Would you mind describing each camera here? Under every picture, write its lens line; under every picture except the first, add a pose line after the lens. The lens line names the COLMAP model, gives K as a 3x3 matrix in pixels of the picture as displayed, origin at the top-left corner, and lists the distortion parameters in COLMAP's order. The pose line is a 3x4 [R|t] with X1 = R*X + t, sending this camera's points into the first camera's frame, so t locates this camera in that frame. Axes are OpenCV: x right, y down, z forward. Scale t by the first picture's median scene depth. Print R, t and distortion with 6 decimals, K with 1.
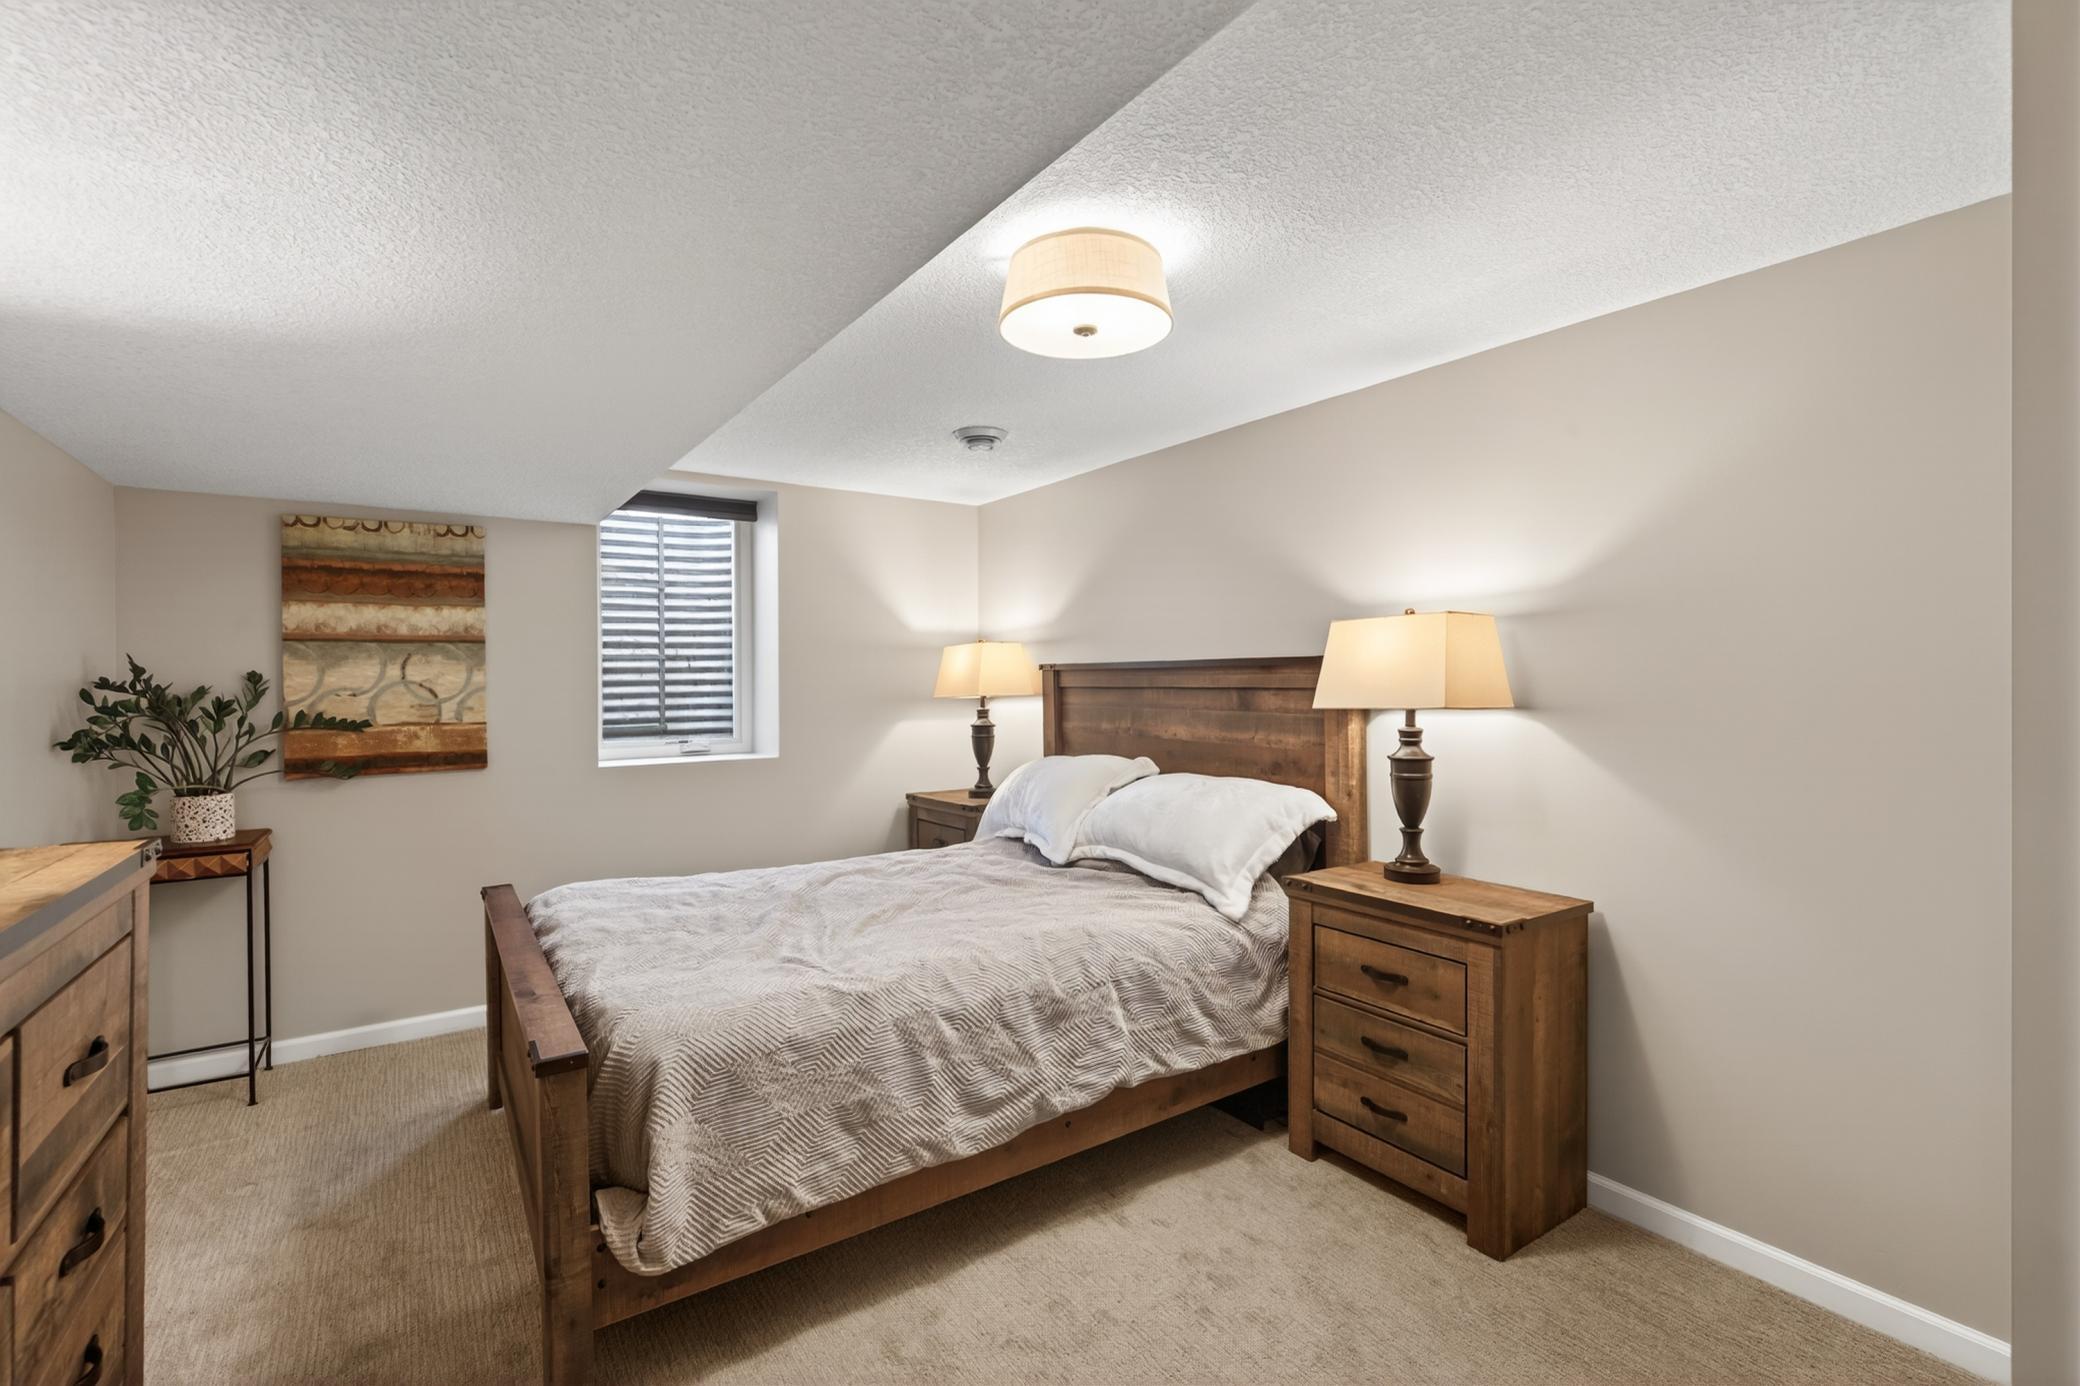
lens RADIAL K [[956.3, 0, 1039.8], [0, 956.3, 685.5], [0, 0, 1]] dist [-0.000445, -0.000006]
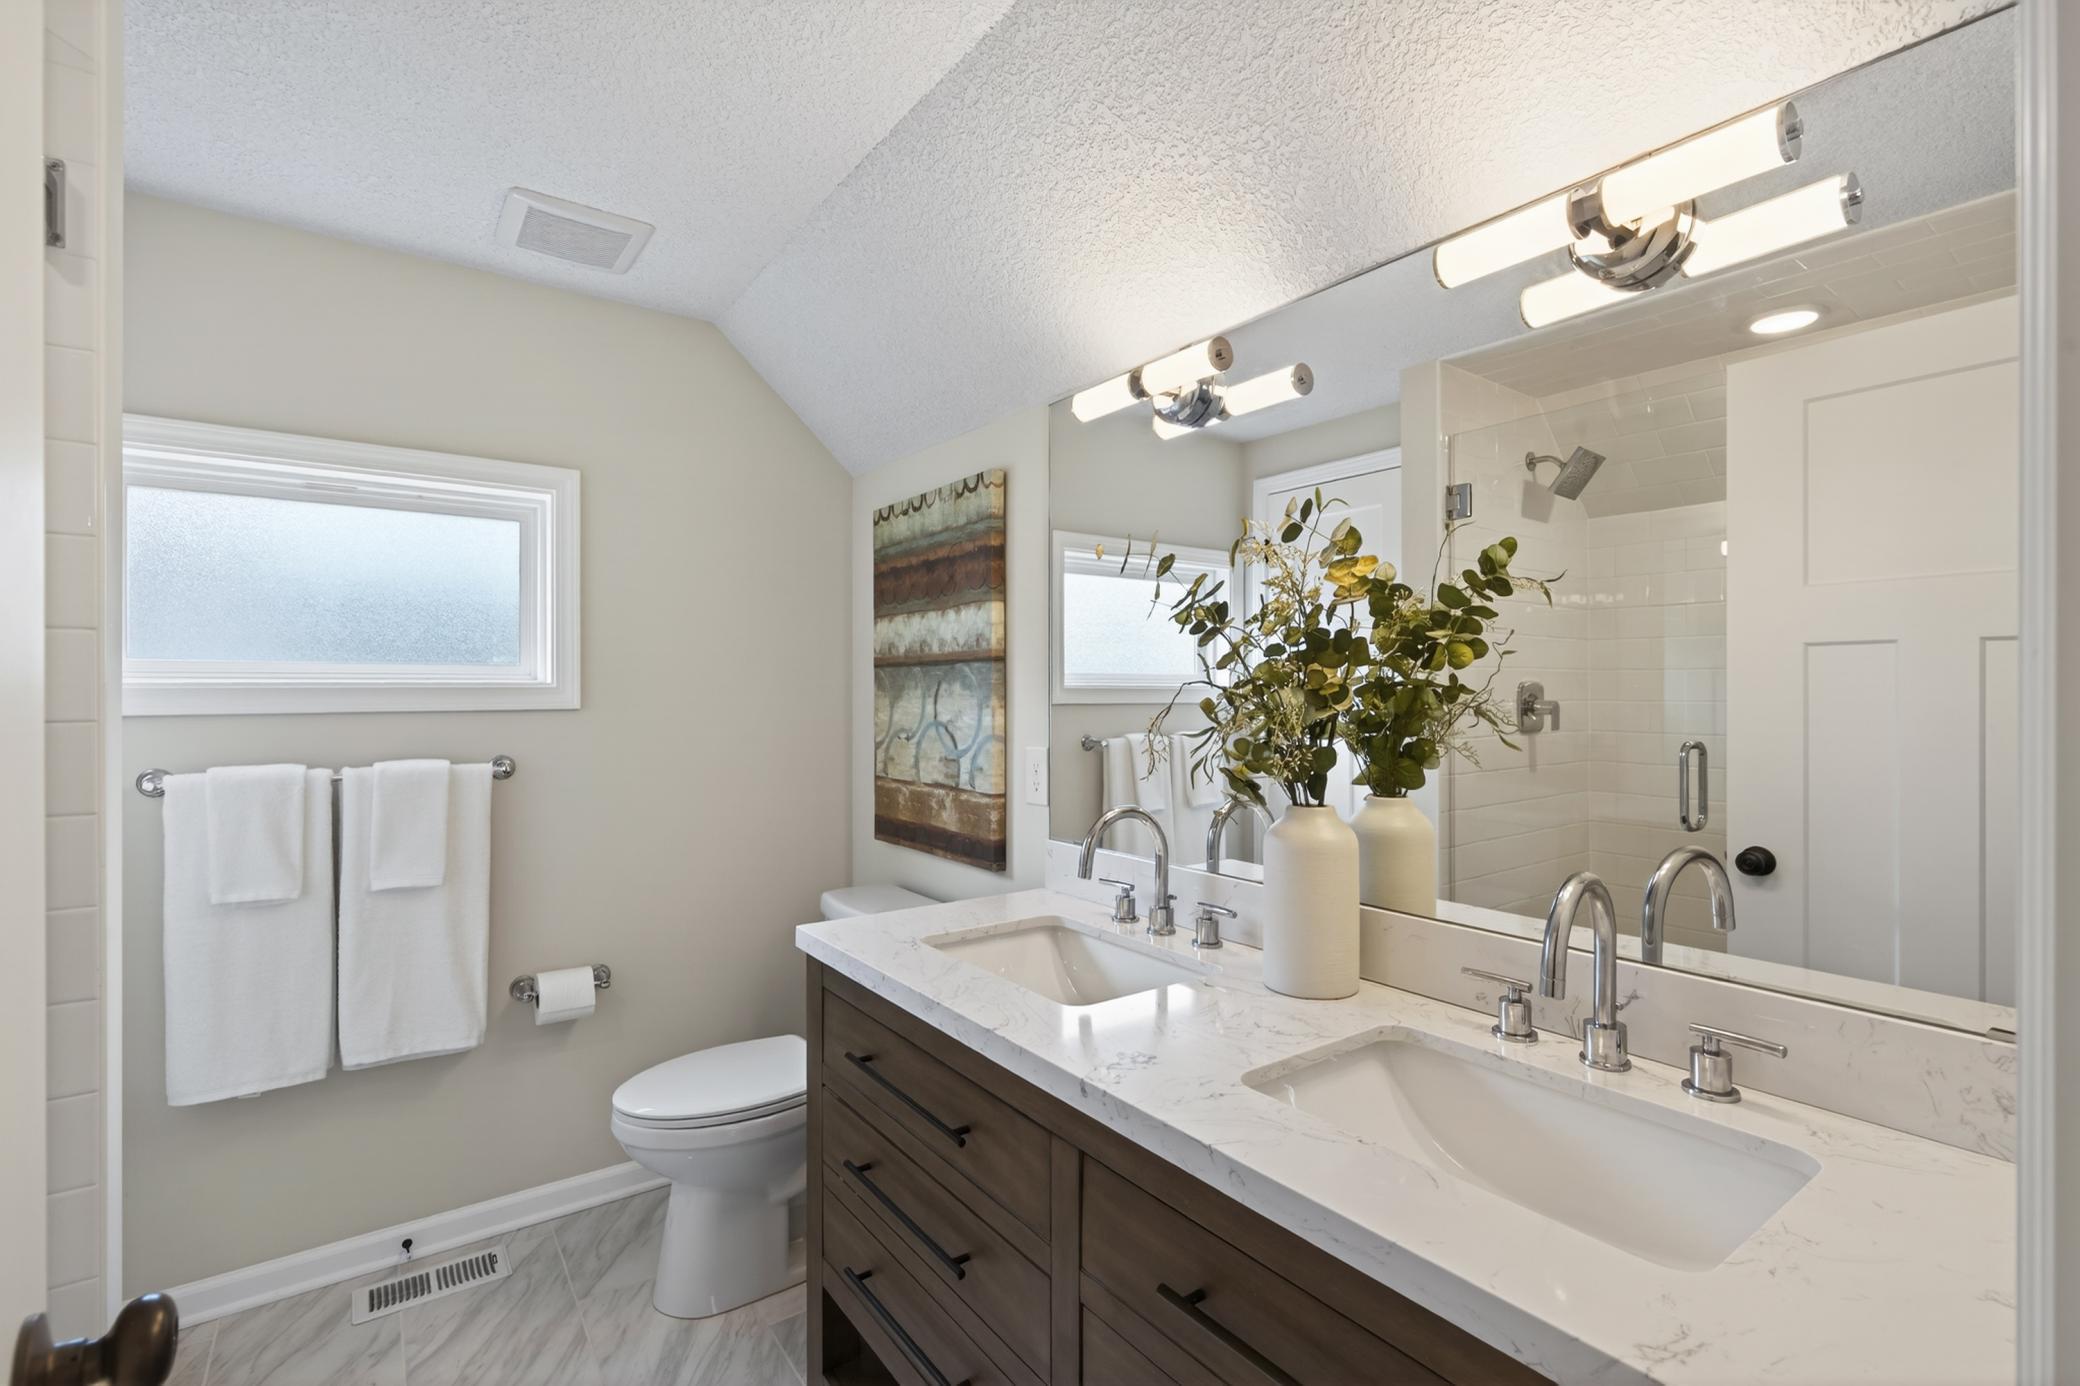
lens RADIAL K [[956.3, 0, 1040.2], [0, 956.3, 688.0], [0, 0, 1]] dist [-0.000445, -0.000006]
pose [[0.050329, 0.002728, -0.998729, 0.017451], [-0.007509, 0.999969, 0.002353, -0.030225], [0.998704, 0.007381, 0.050348, 1.023416]]
